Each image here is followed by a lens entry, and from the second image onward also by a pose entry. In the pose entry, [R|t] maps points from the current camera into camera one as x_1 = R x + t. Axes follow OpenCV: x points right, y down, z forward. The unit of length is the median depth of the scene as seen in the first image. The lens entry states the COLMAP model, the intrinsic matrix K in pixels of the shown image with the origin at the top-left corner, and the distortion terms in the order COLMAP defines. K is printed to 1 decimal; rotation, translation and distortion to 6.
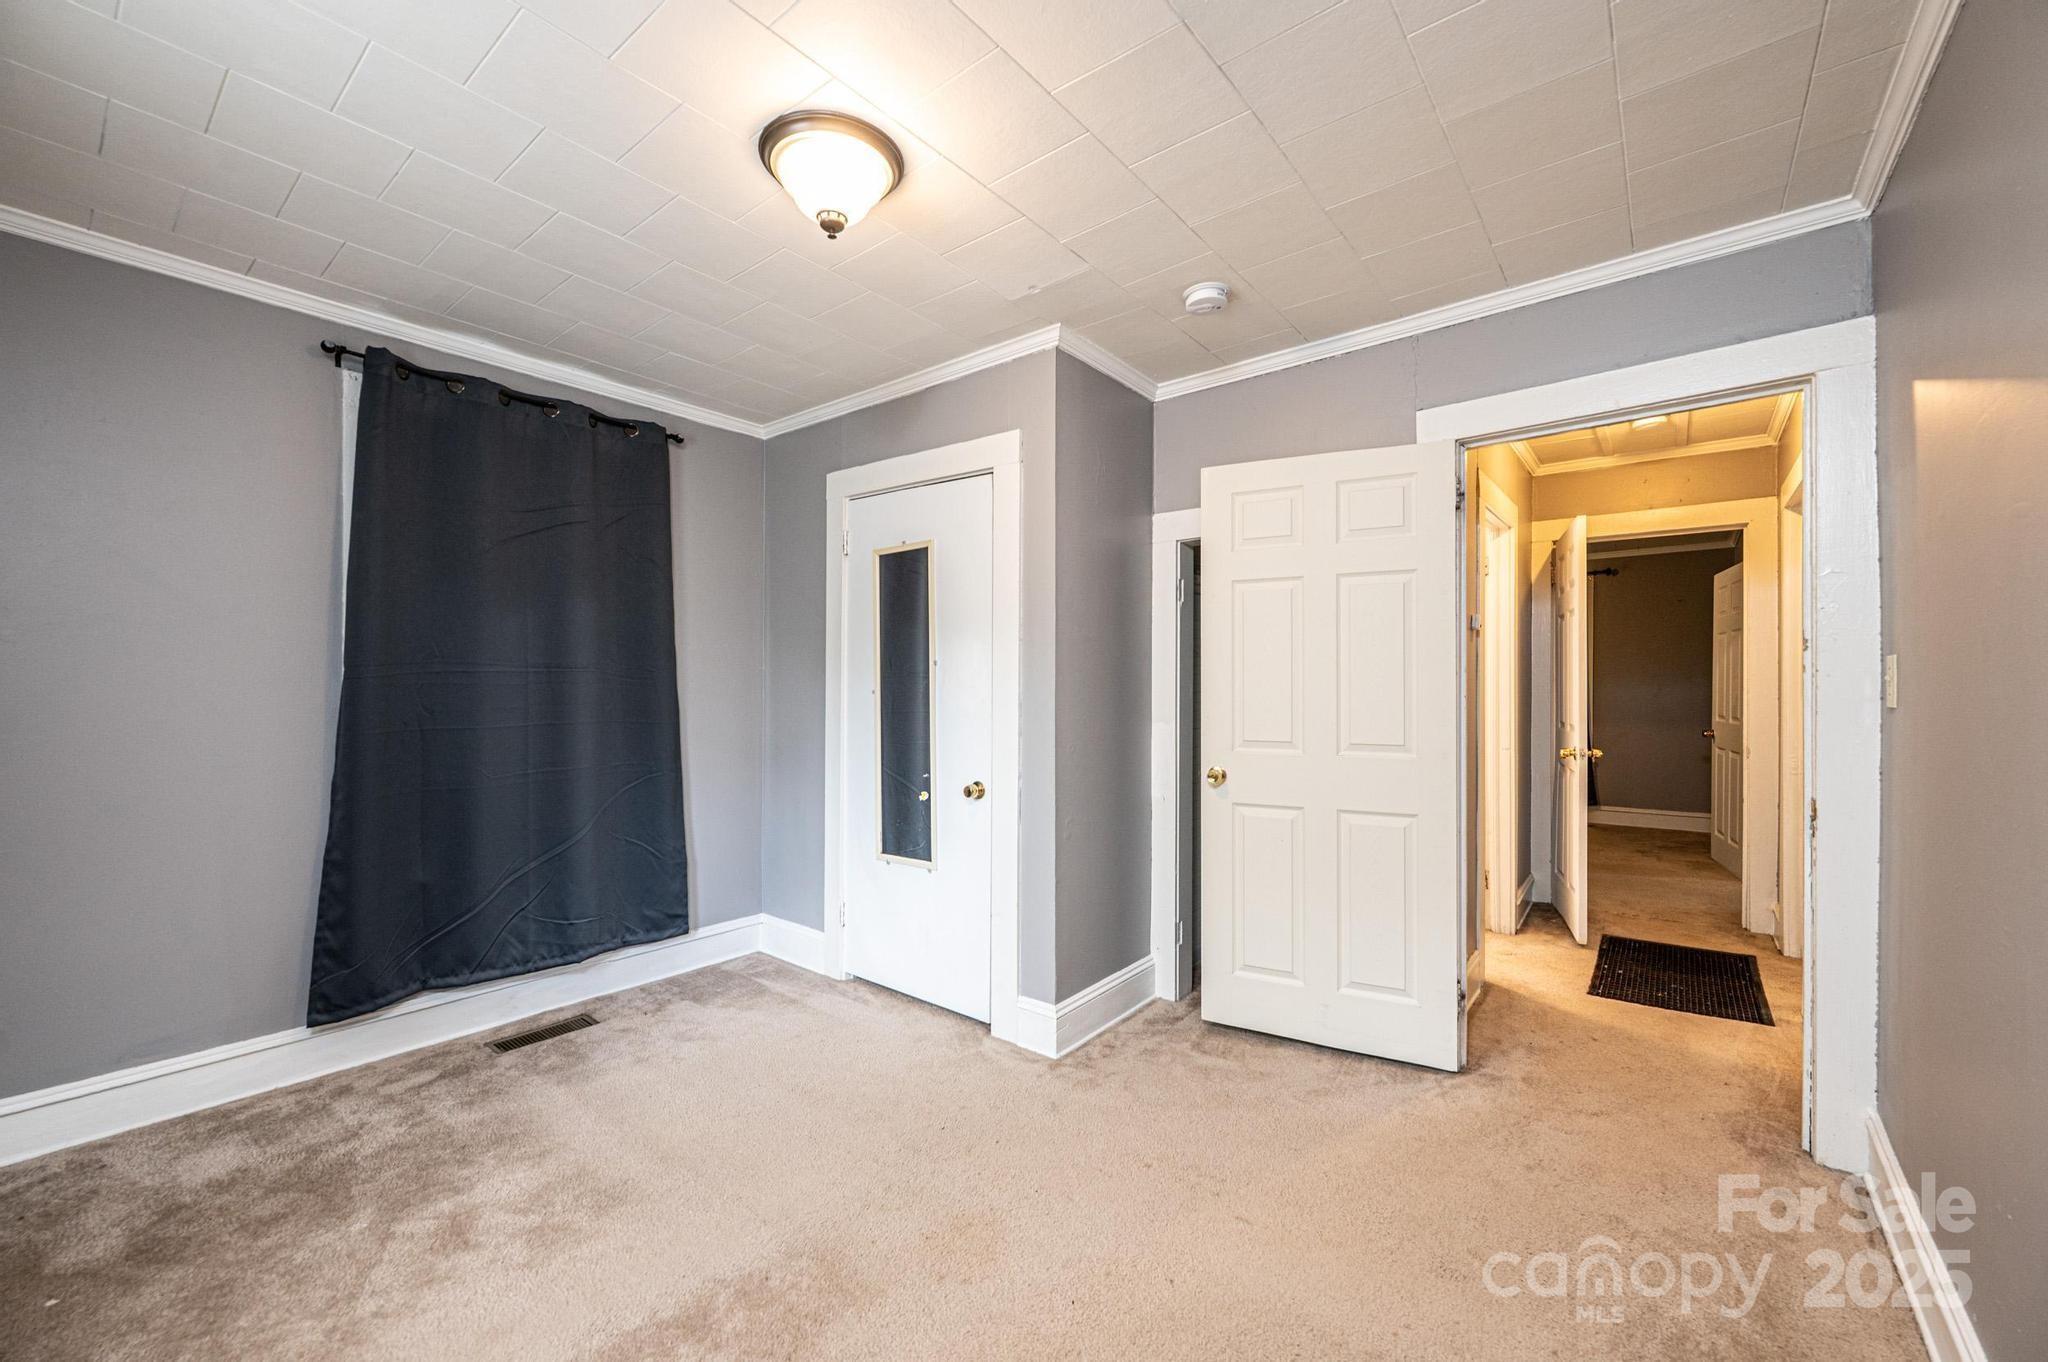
lens RADIAL K [[815.3, 0, 997.6], [0, 815.3, 683.4], [0, 0, 1]] dist [0.002189, -0.000711]
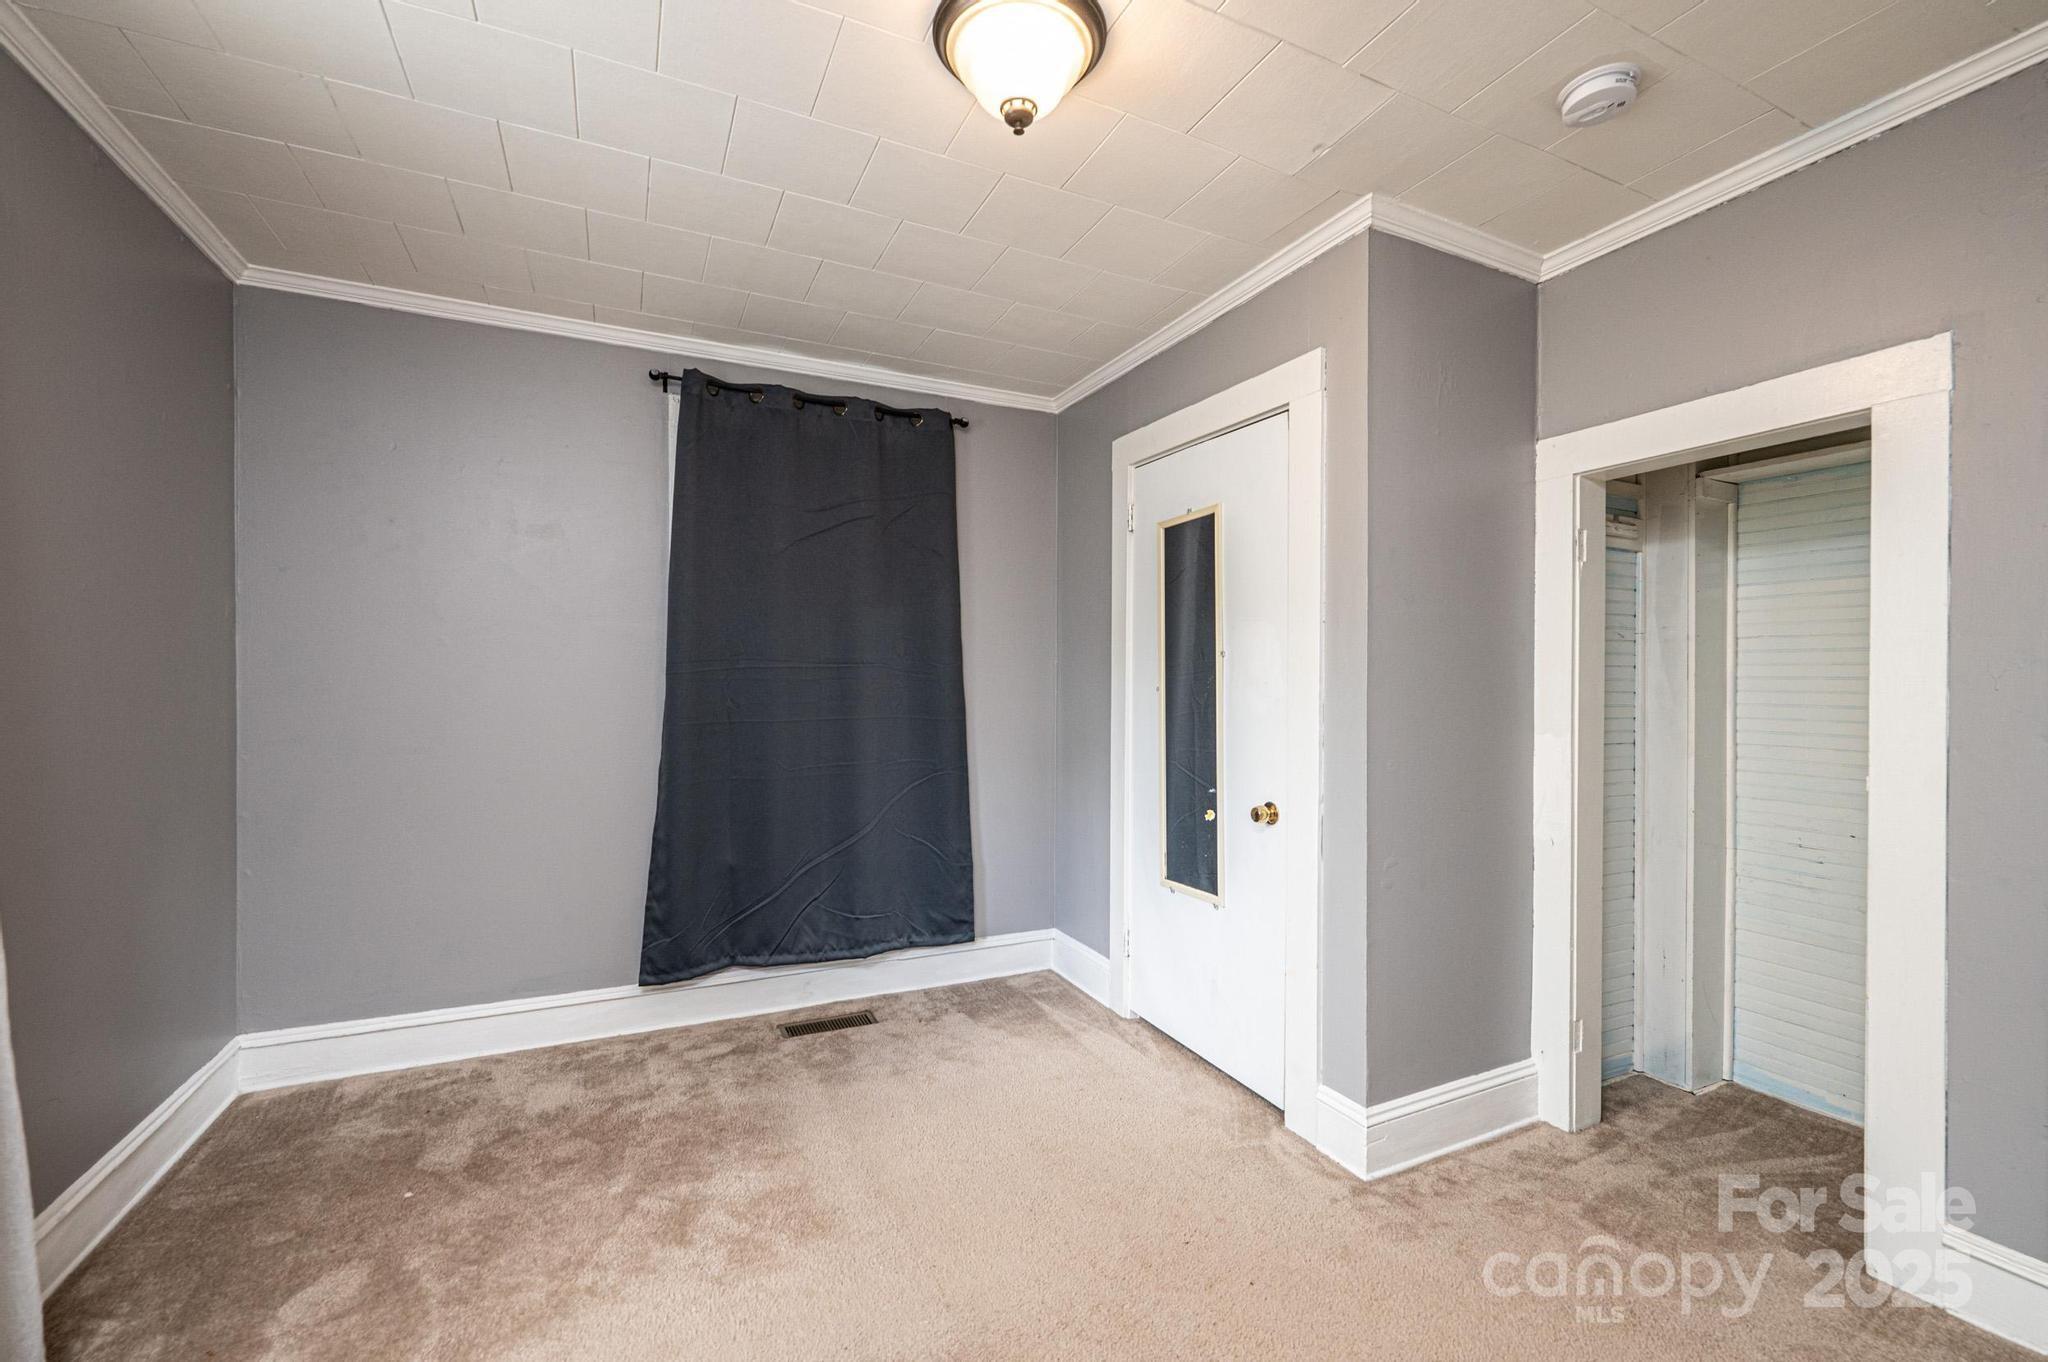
lens RADIAL K [[851.1, 0, 1010.6], [0, 851.1, 683.2], [0, 0, 1]] dist [-0.000132, 0.000110]
pose [[0.905160, 0.002152, -0.425066, 0.100048], [-0.000589, 0.999993, 0.003809, 0.001299], [0.425071, -0.003197, 0.905154, 0.145280]]
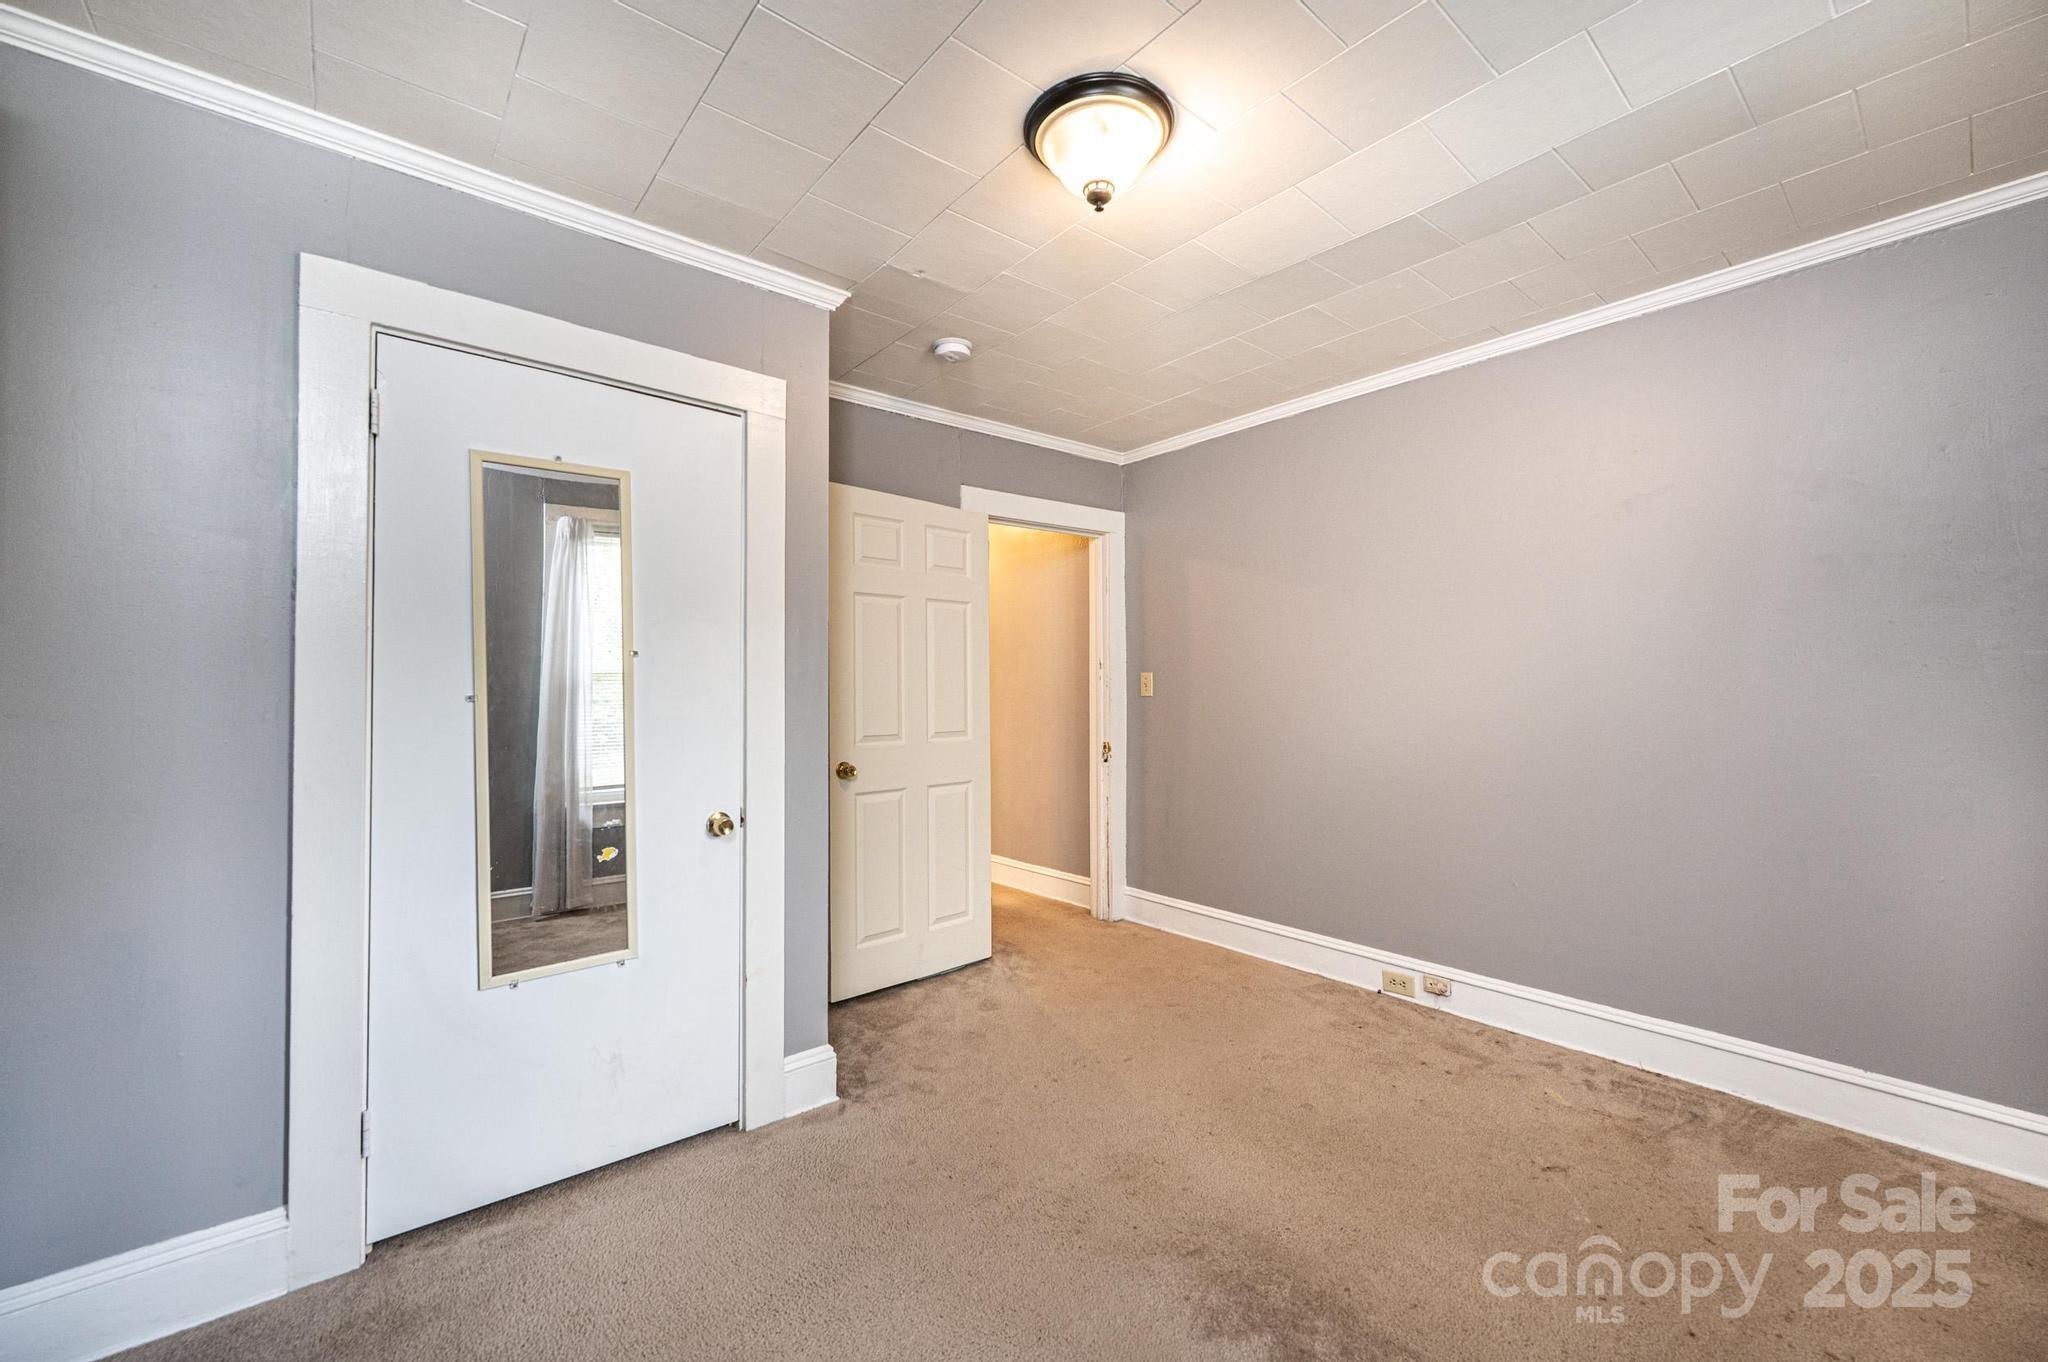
lens RADIAL K [[815.3, 0, 1014.0], [0, 815.3, 676.5], [0, 0, 1]] dist [0.002189, -0.000711]
pose [[0.188940, 0.011683, 0.981919, -0.727003], [-0.000070, 0.999929, -0.011884, 0.002388], [-0.981989, 0.002176, 0.188928, 0.594938]]
